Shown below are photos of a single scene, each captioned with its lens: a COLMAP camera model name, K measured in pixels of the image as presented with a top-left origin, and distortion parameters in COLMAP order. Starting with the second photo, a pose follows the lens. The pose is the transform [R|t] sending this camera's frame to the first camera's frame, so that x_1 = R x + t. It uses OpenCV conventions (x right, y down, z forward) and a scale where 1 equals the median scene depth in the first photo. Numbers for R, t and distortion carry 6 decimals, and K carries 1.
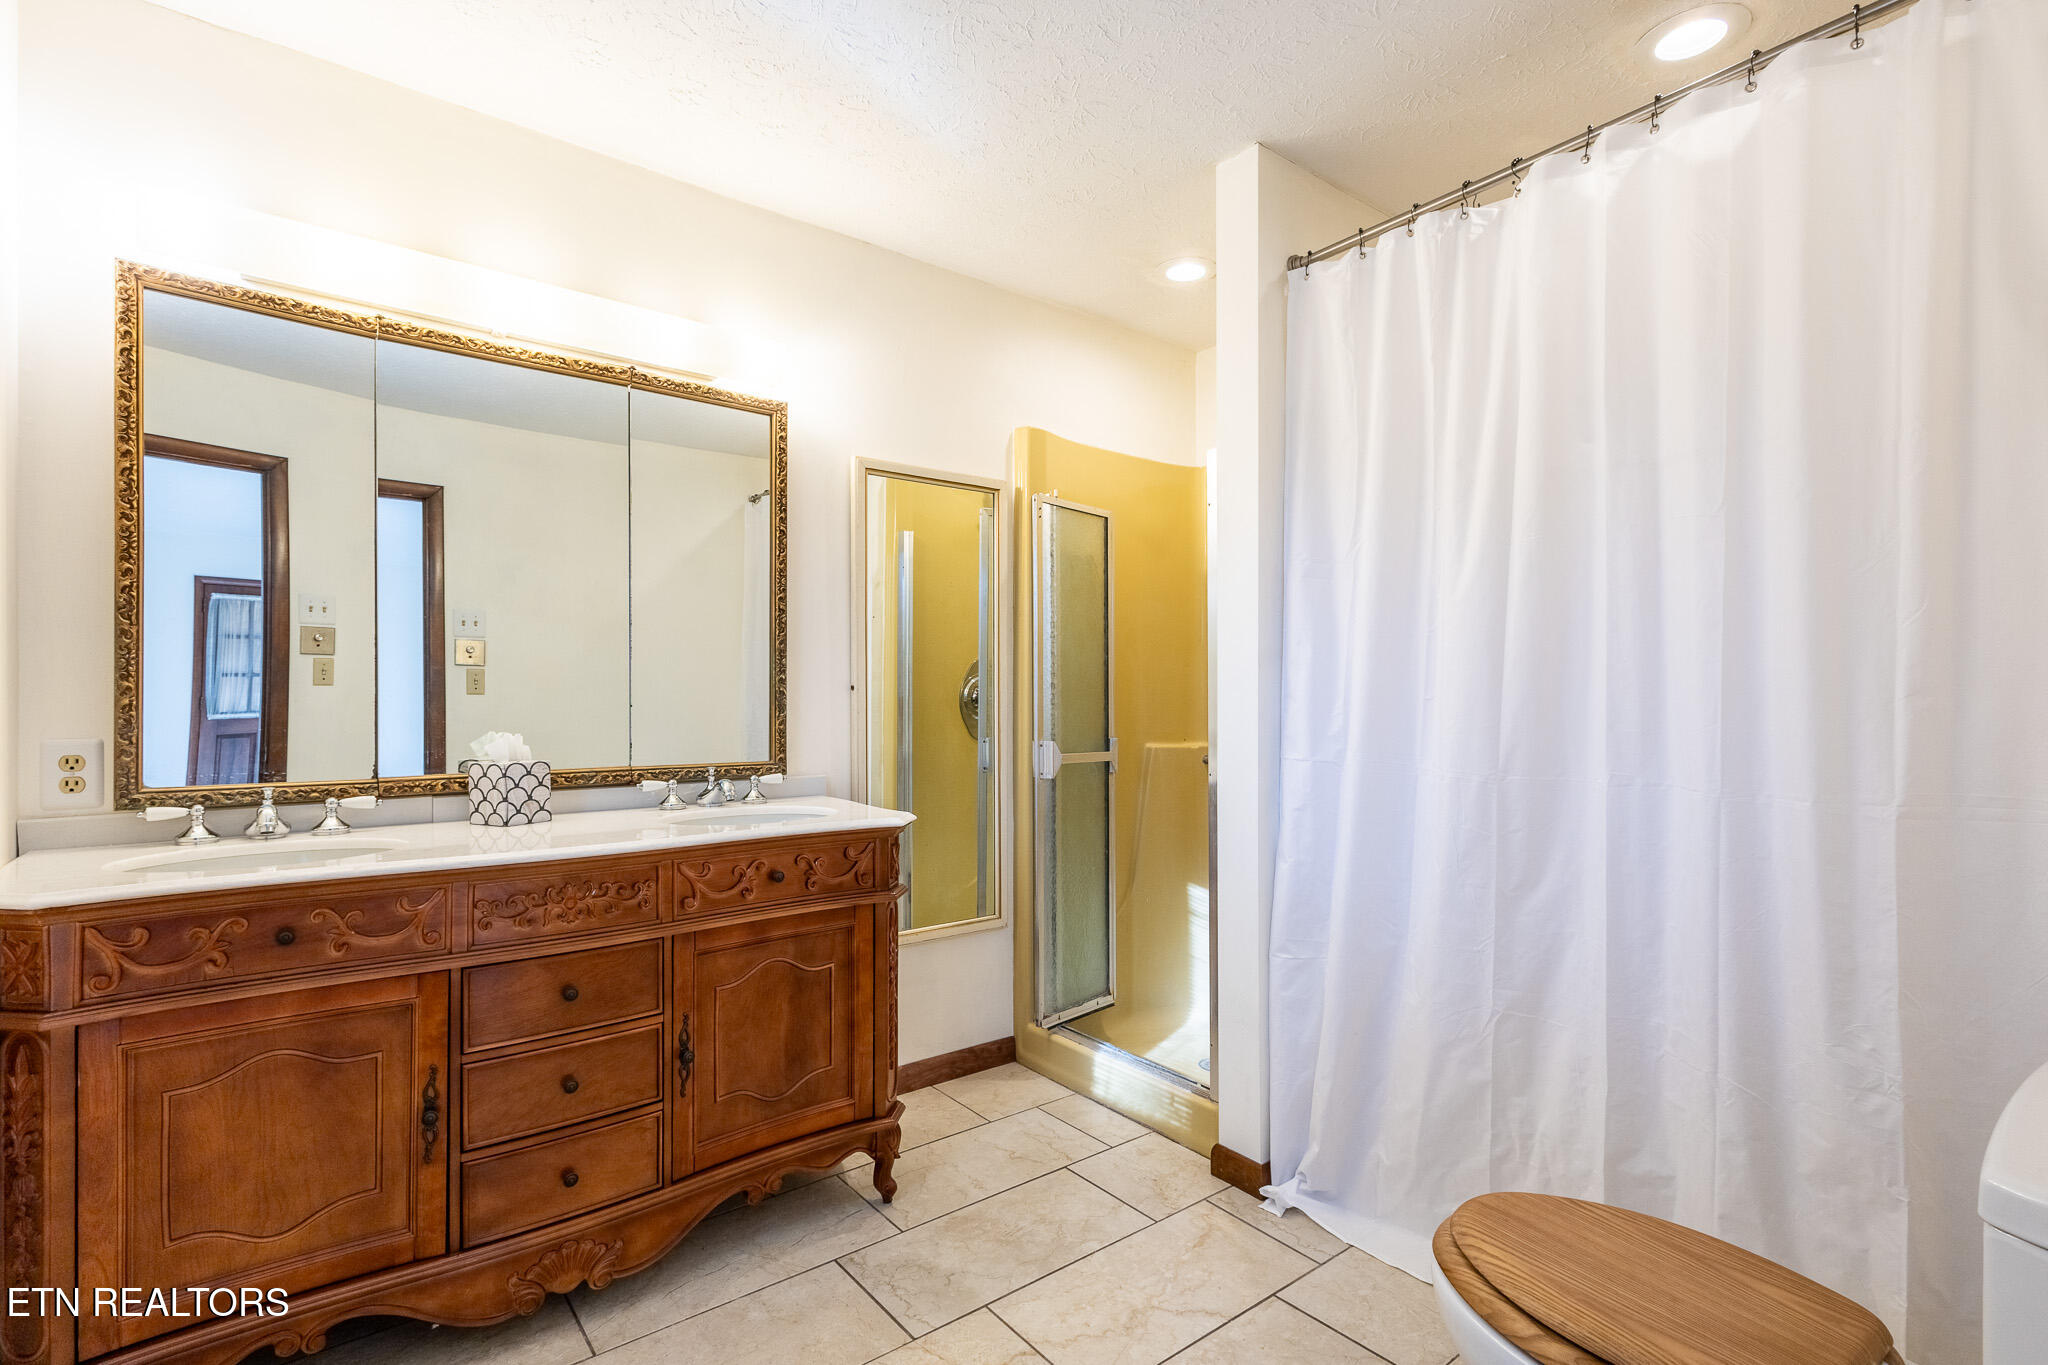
lens RADIAL K [[964.7, 0, 1024.0], [0, 964.7, 682.5], [0, 0, 1]] dist [0.008587, -0.000187]
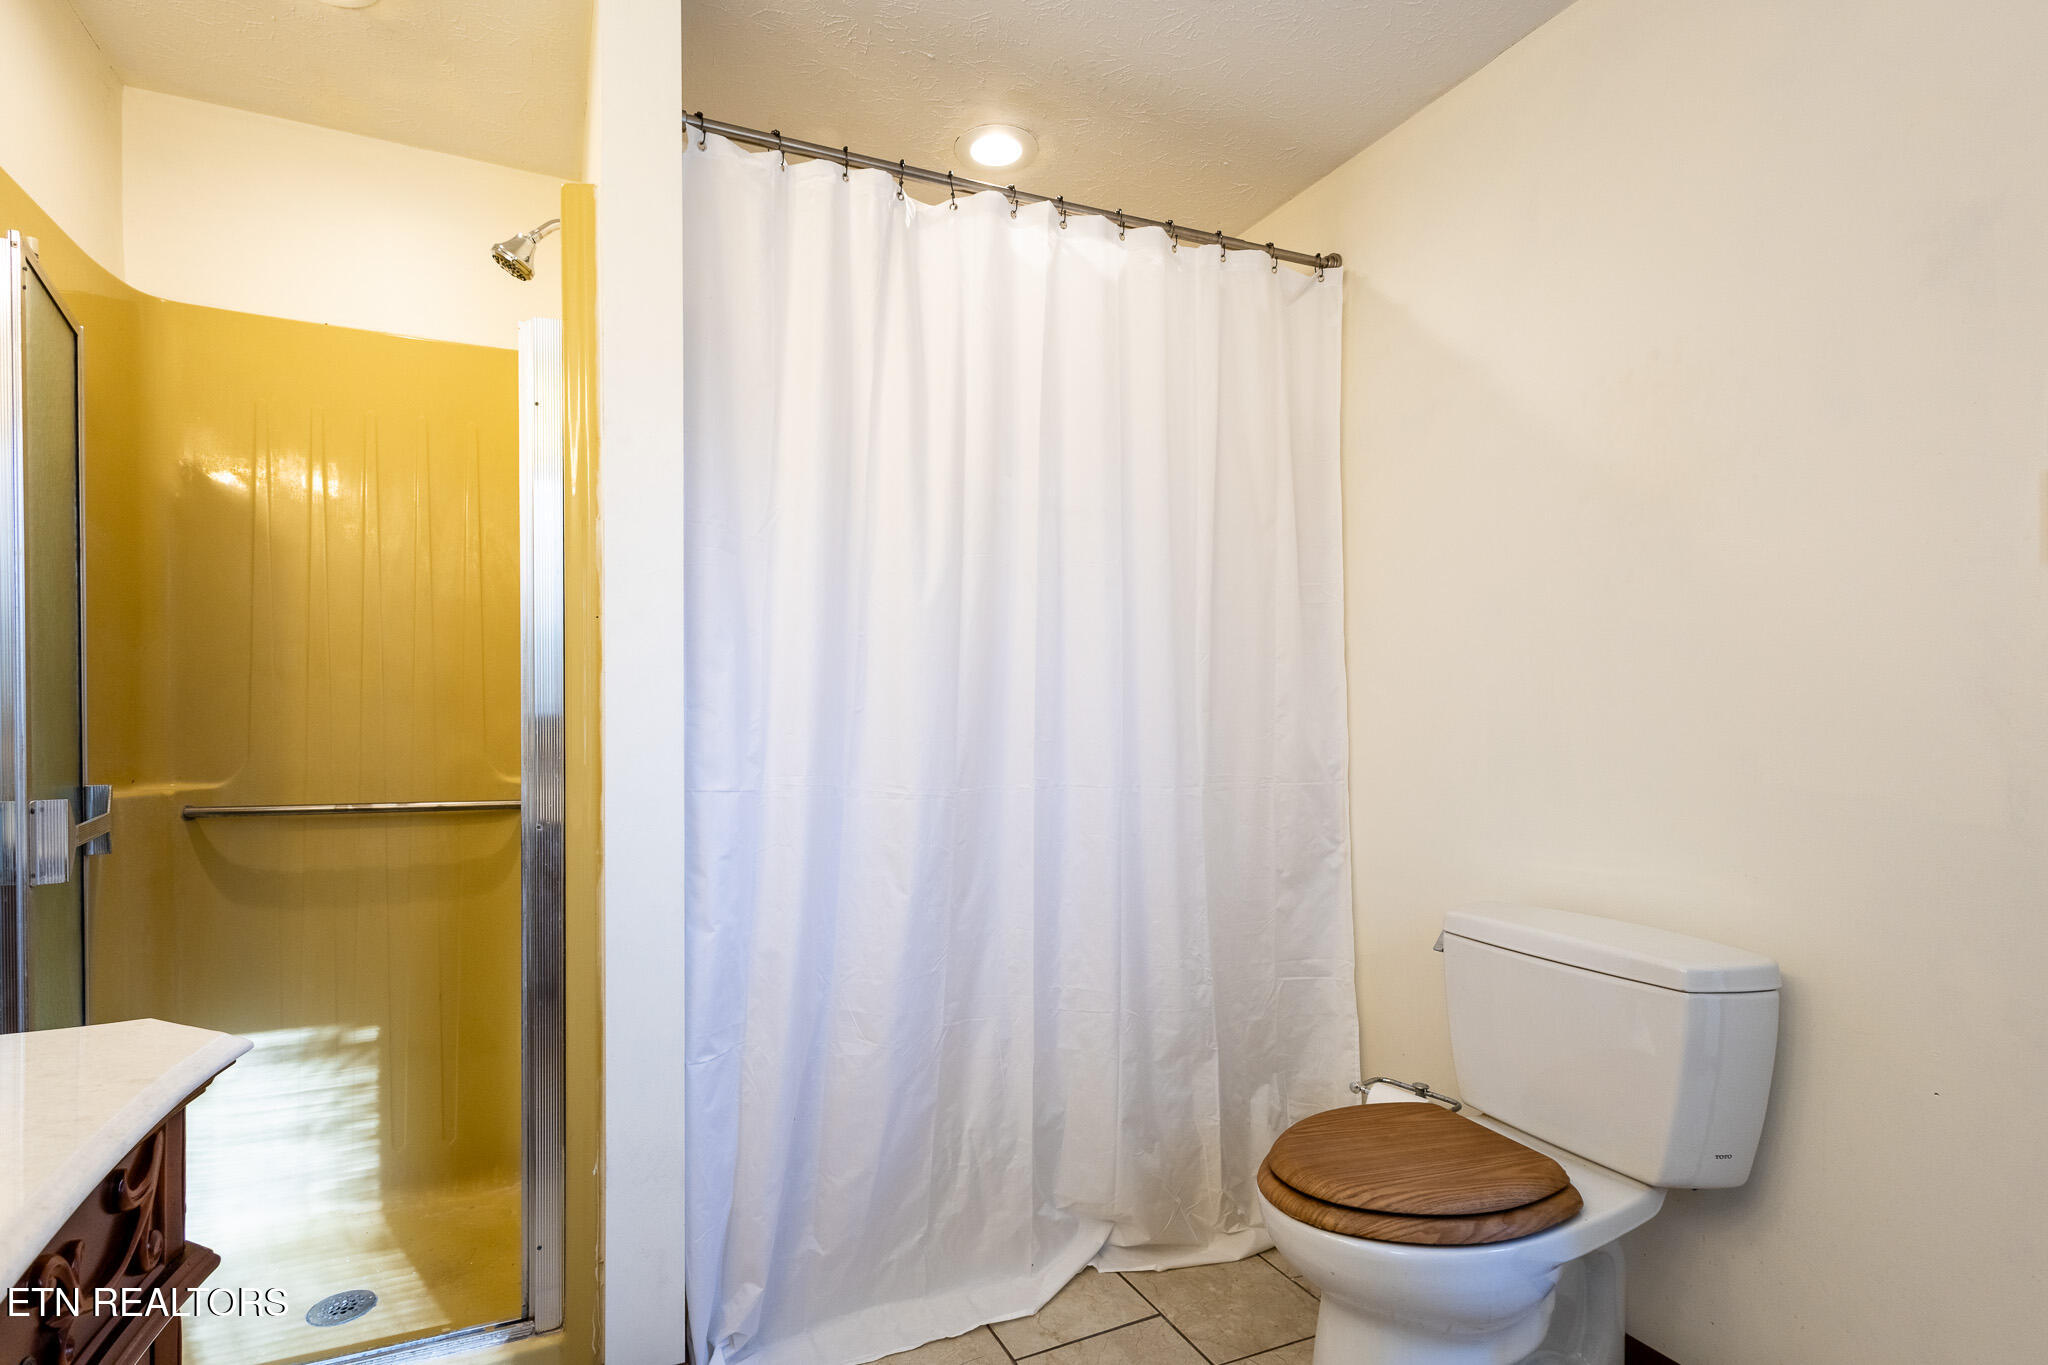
lens RADIAL K [[959.3, 0, 1019.7], [0, 959.3, 712.7], [0, 0, 1]] dist [0.010848, 0.000063]
pose [[0.251079, 0.003349, 0.967961, -0.452470], [-0.023649, 0.999717, 0.002676, 0.014189], [-0.967678, -0.023563, 0.251087, 0.703795]]
